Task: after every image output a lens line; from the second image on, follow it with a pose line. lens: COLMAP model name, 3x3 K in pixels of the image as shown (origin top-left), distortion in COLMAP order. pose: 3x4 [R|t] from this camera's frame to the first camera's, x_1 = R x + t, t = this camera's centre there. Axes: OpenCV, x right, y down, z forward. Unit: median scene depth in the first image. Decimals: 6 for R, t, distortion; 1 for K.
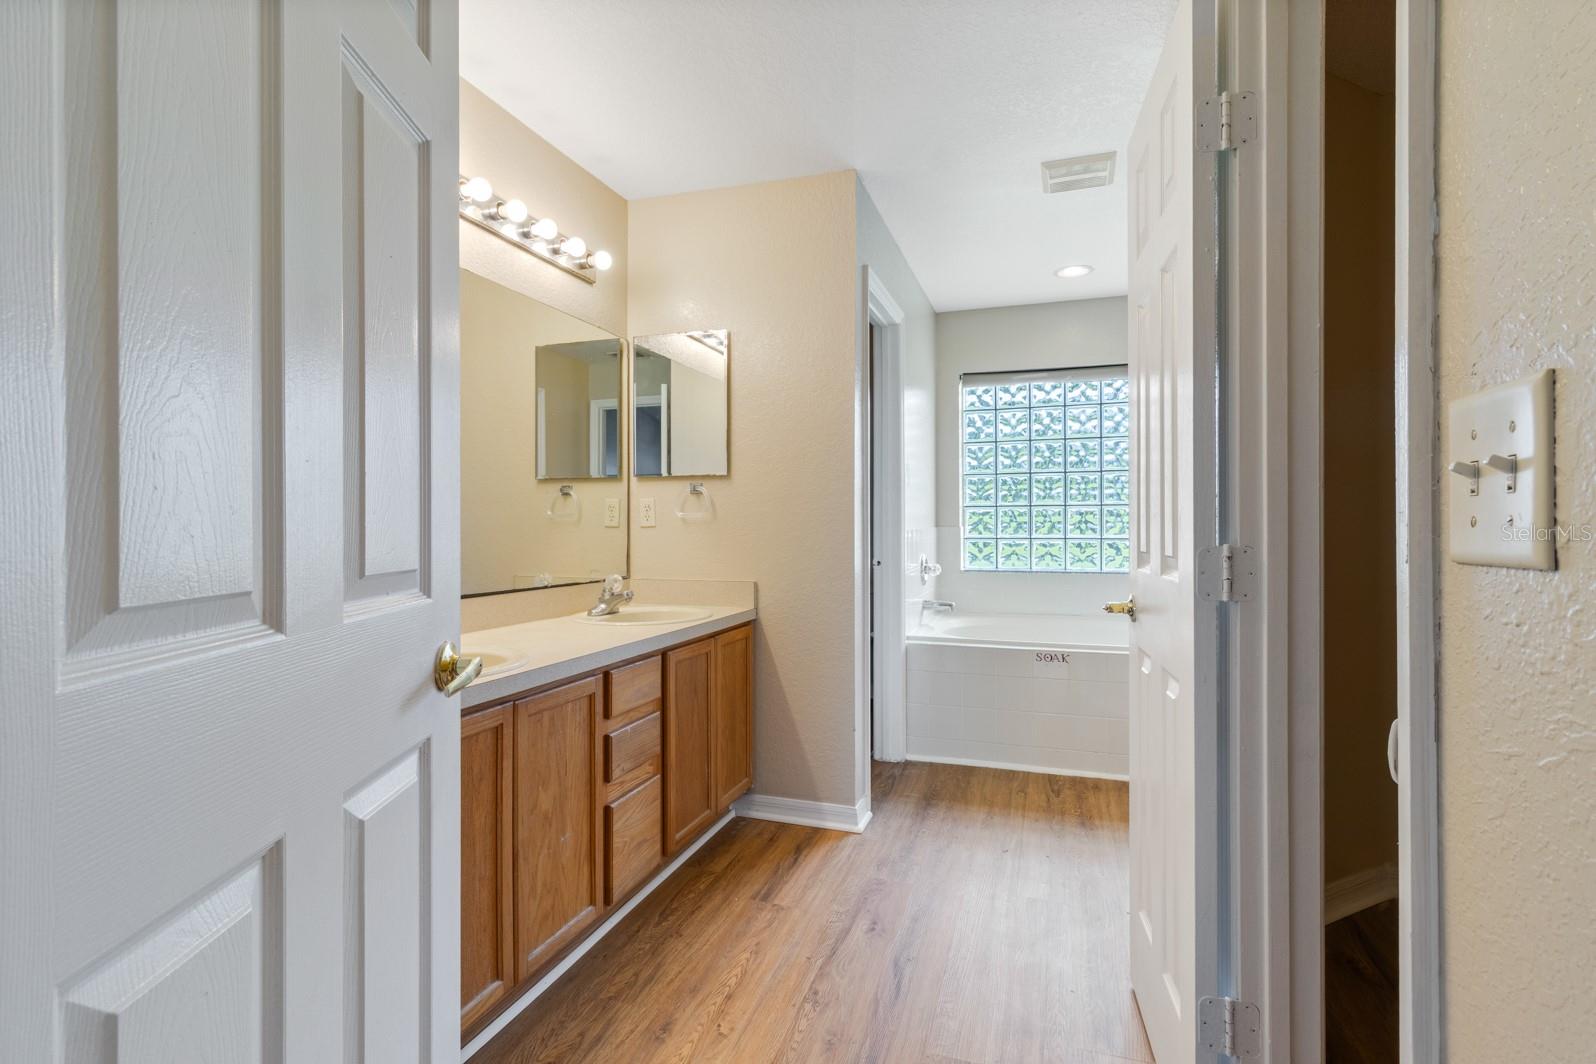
lens RADIAL K [[740.7, 0, 806.5], [0, 740.7, 532.0], [0, 0, 1]] dist [0.000306, 0.000132]
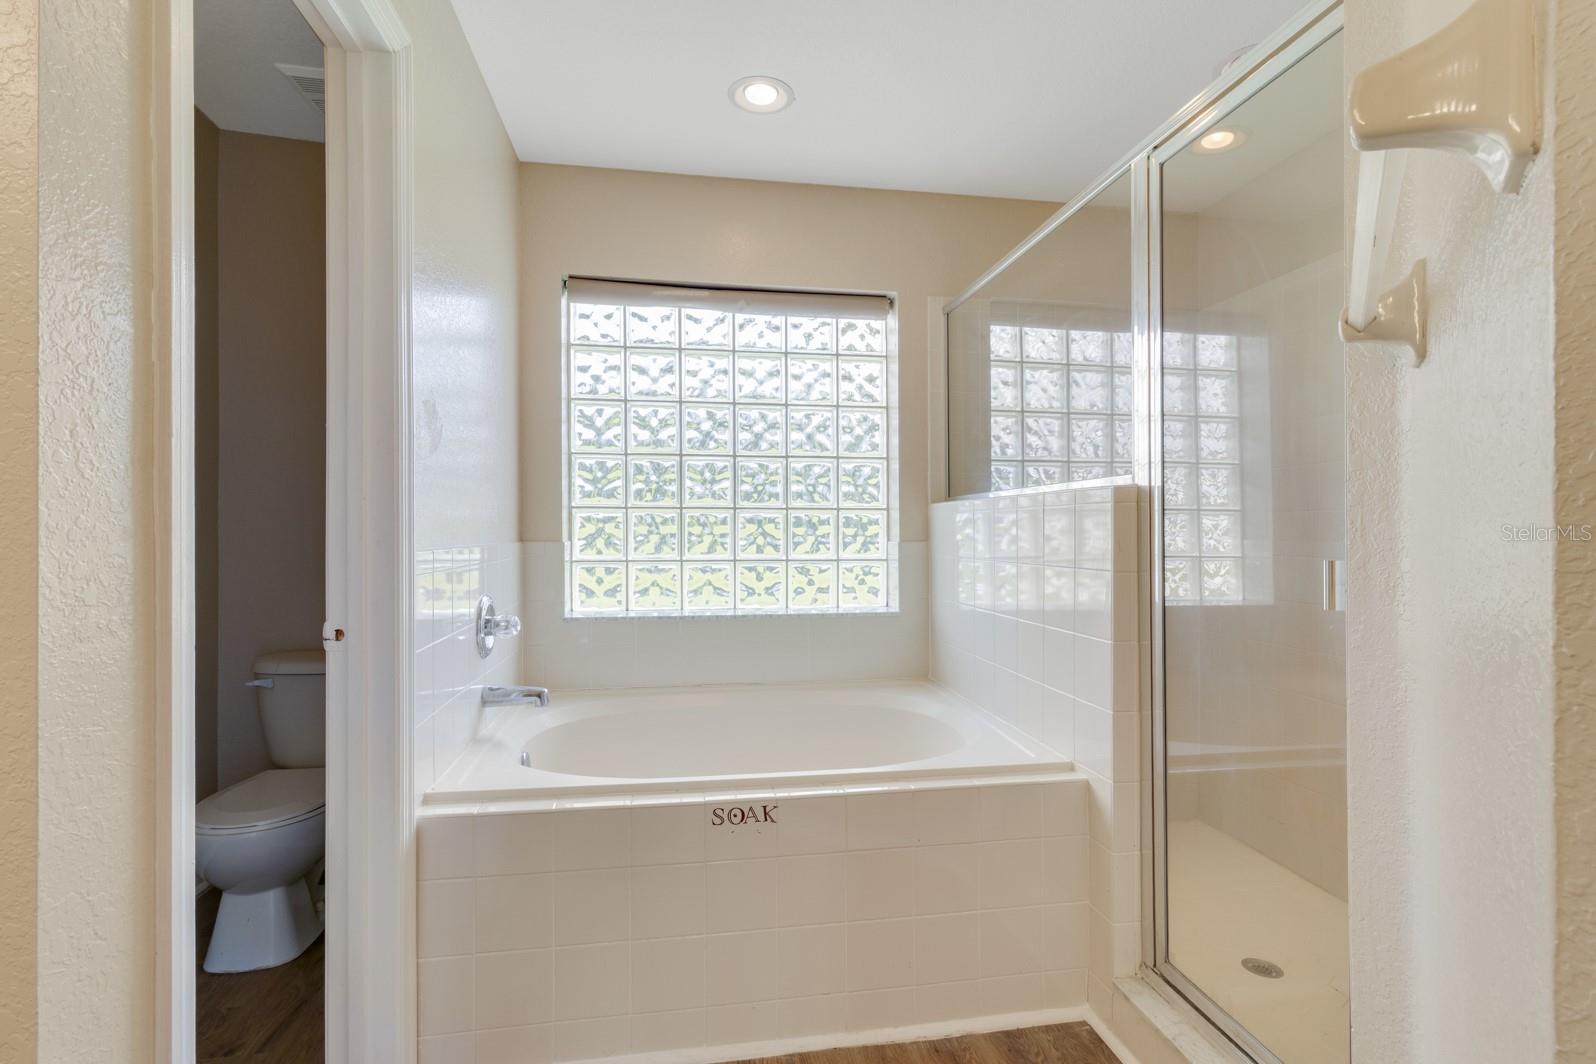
lens RADIAL K [[740.7, 0, 805.7], [0, 740.7, 540.3], [0, 0, 1]] dist [0.000306, 0.000132]
pose [[0.880582, 0.000244, 0.473893, 0.100598], [0.001823, 0.999991, -0.003903, -0.005759], [-0.473890, 0.004300, 0.880574, 0.405678]]
